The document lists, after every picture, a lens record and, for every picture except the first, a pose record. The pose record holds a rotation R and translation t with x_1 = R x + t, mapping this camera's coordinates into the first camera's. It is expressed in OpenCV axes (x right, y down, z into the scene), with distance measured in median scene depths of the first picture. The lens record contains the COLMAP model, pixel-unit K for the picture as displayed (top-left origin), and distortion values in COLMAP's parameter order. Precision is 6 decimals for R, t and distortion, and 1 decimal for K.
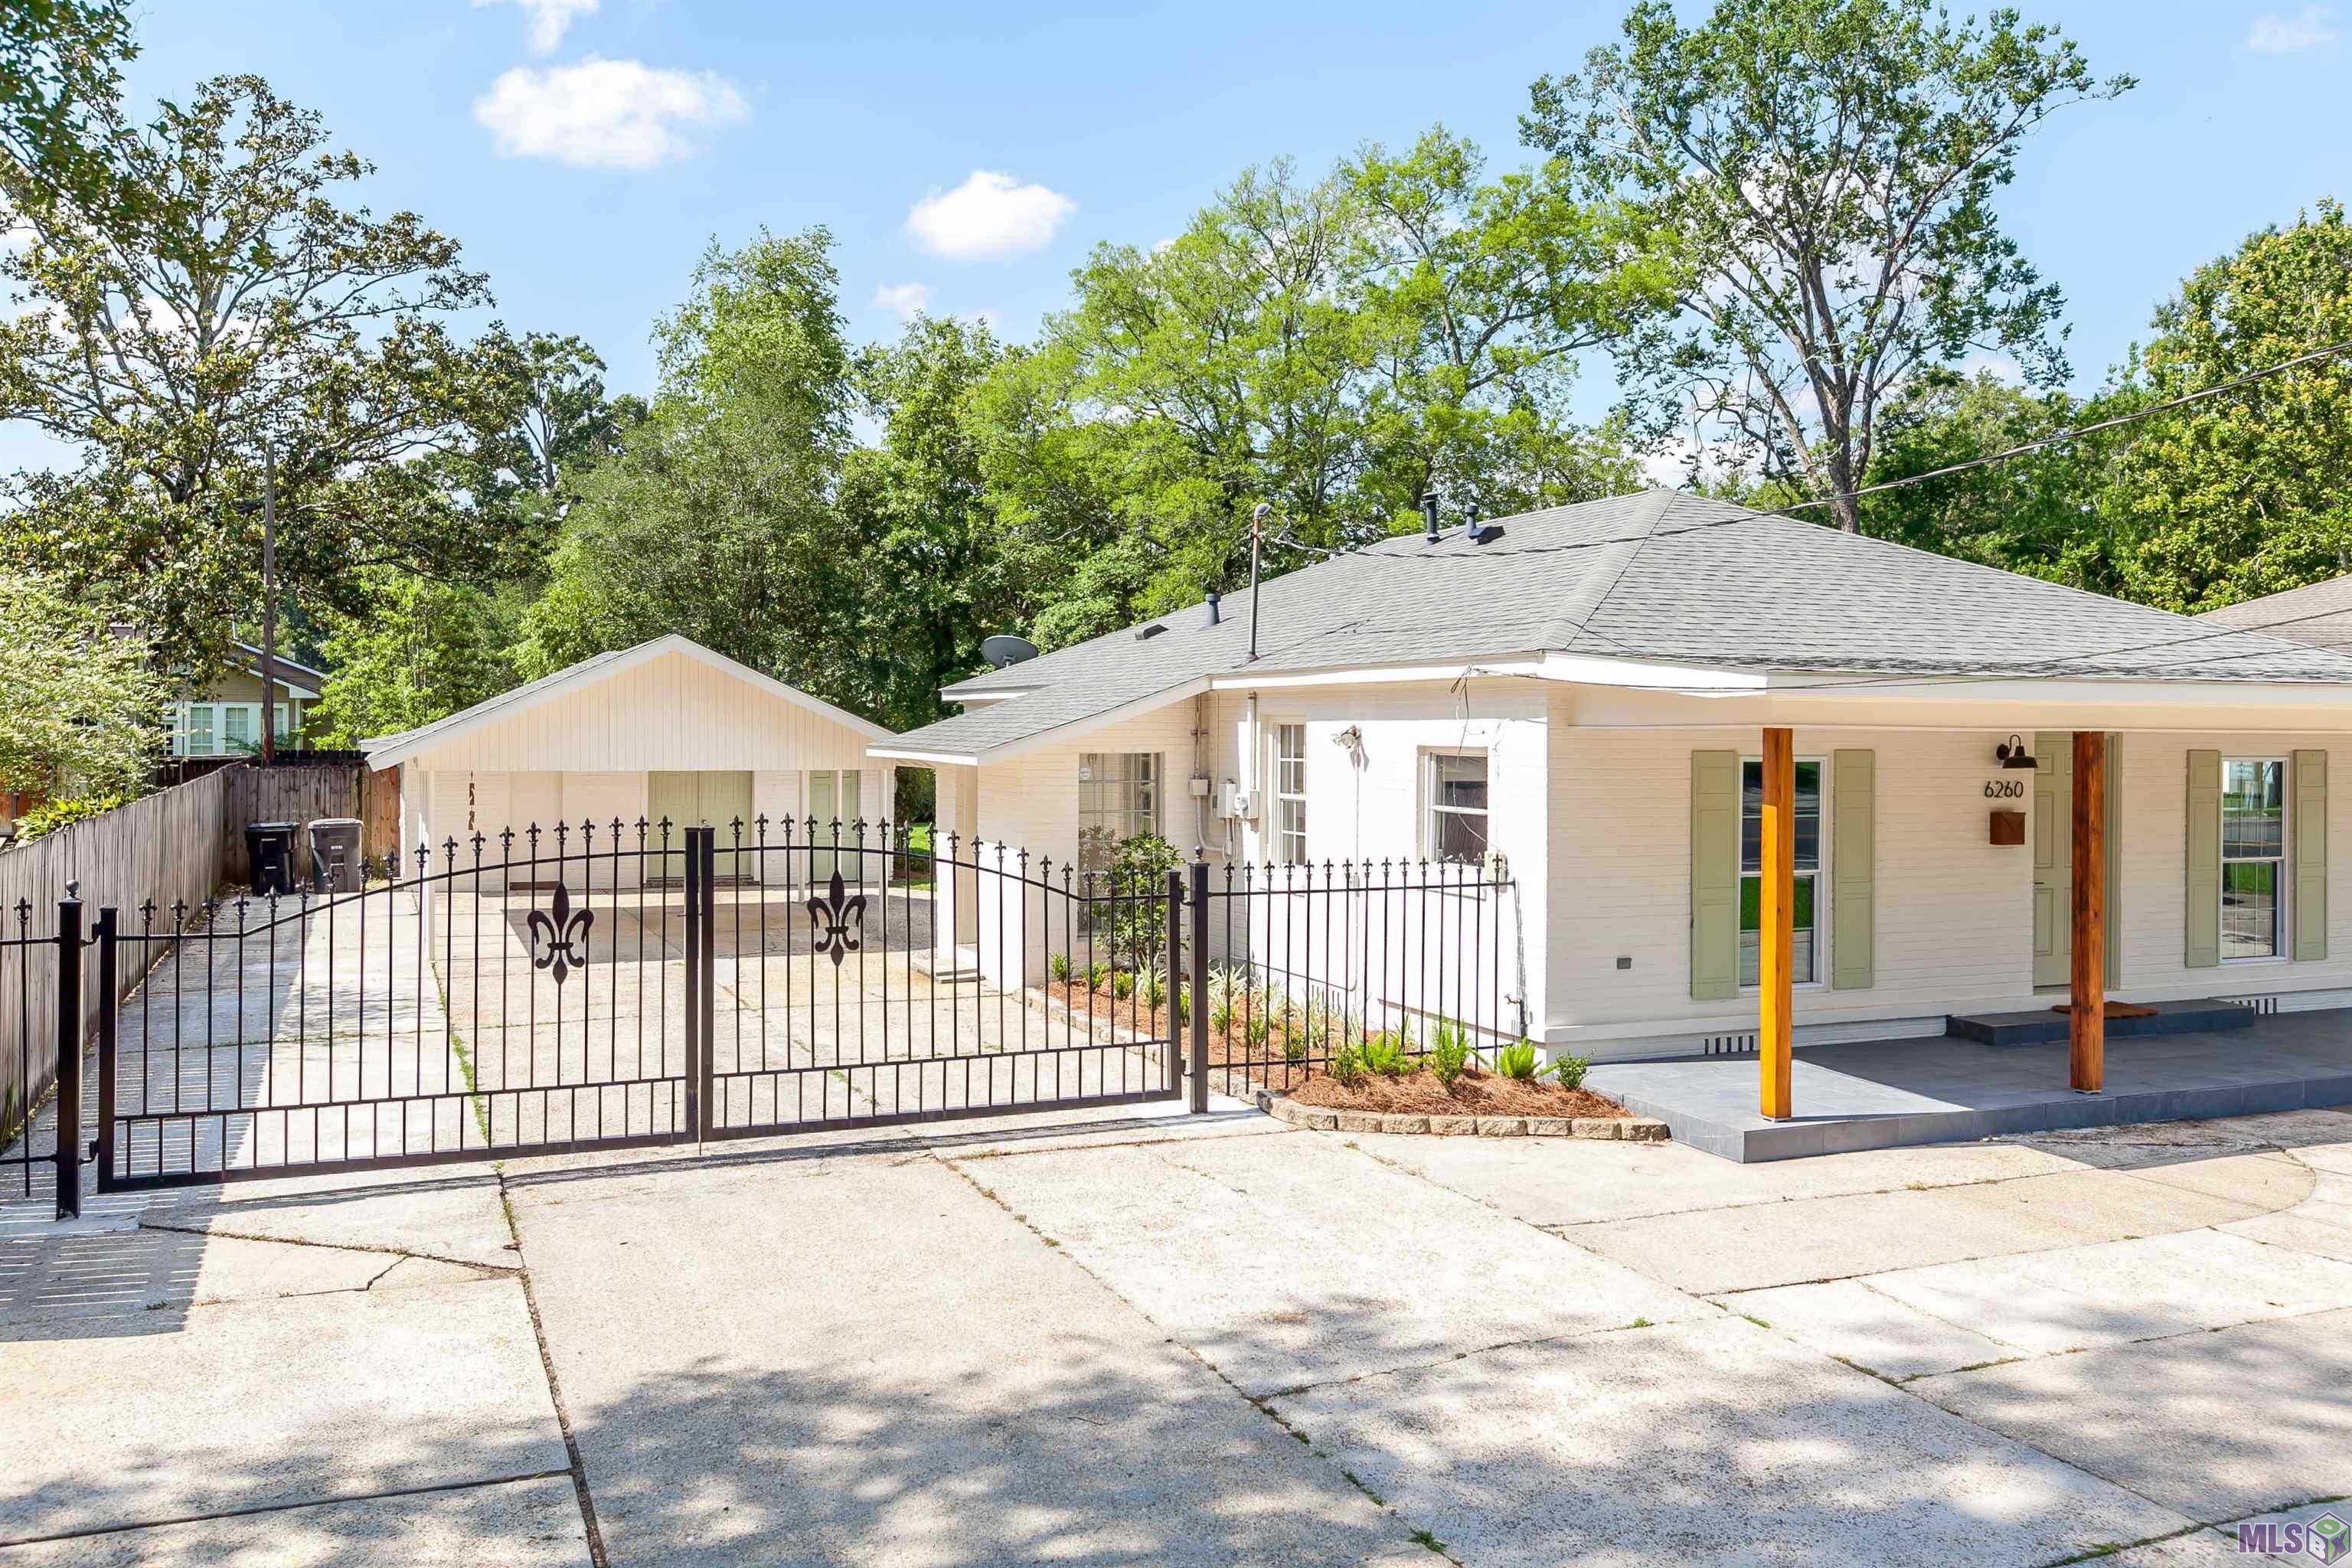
lens RADIAL K [[1849.5, 0, 1176.0], [0, 1849.5, 784.0], [0, 0, 1]] dist [-0.004623, -0.001538]
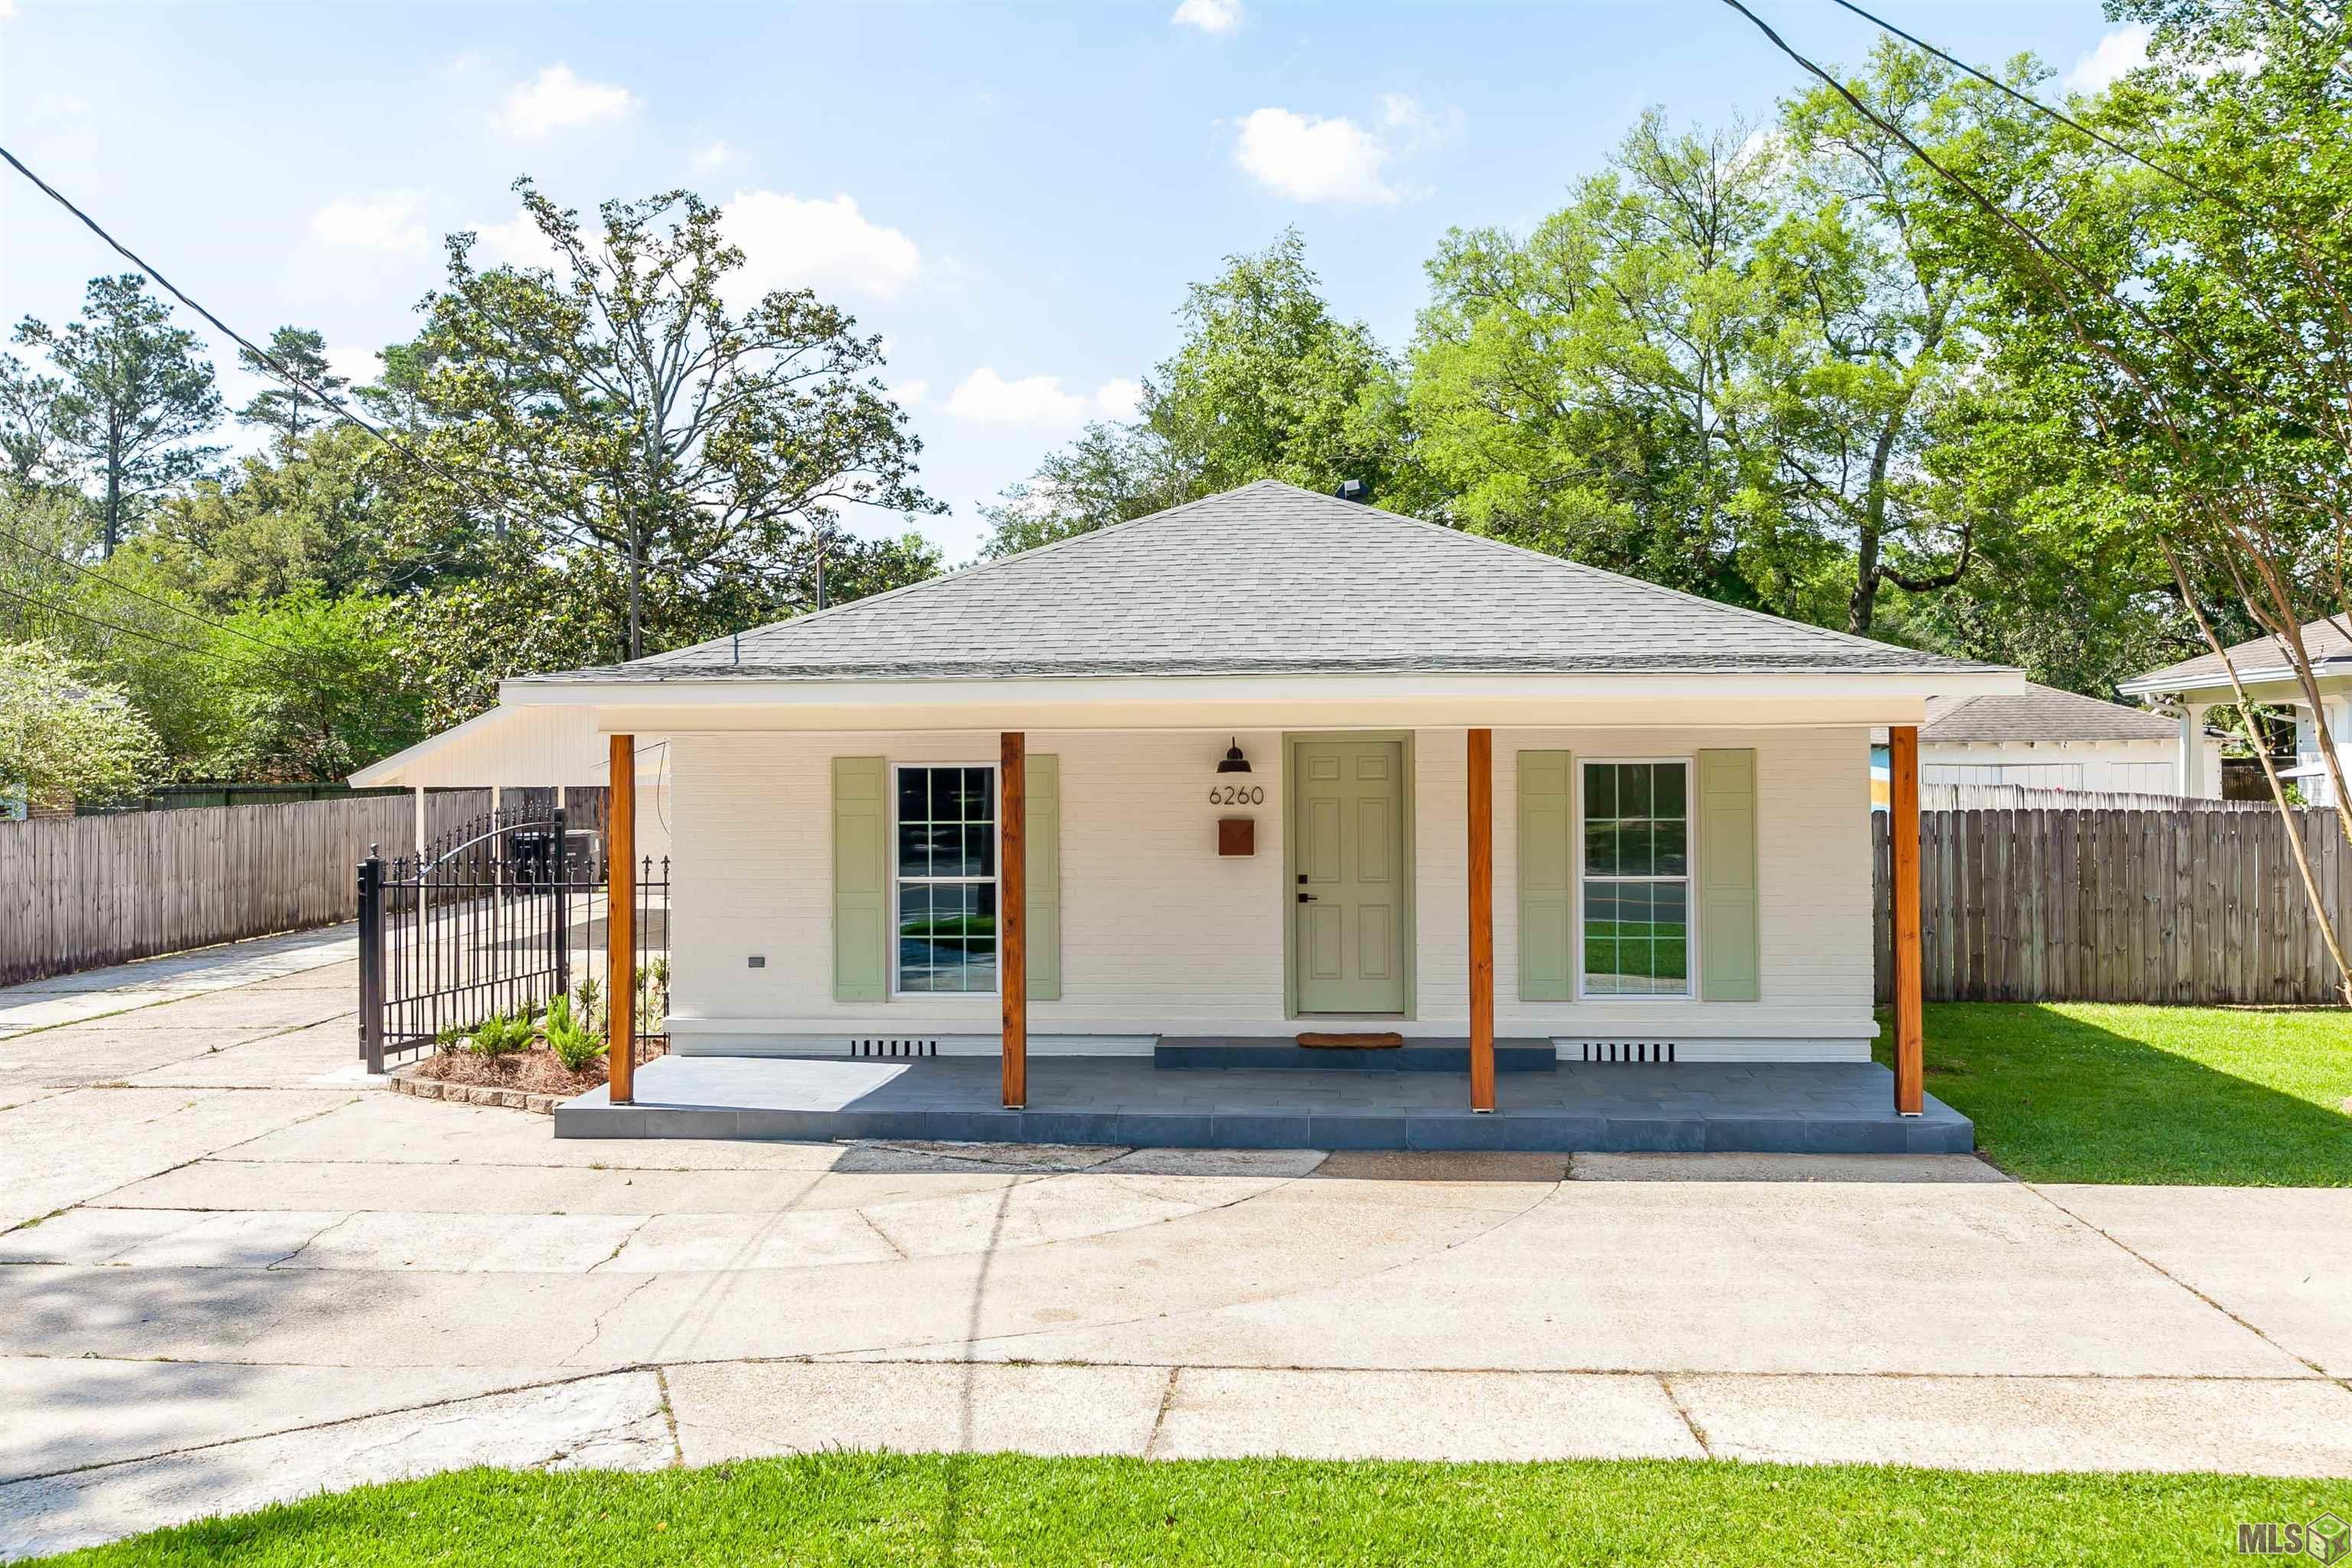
lens RADIAL K [[1941.0, 0, 1176.0], [0, 1941.0, 784.0], [0, 0, 1]] dist [-0.009590, -0.001650]
pose [[0.880764, -0.005139, -0.473527, 0.888300], [0.002767, 0.999980, -0.005706, 0.002656], [0.473547, 0.003715, 0.880761, 0.129845]]
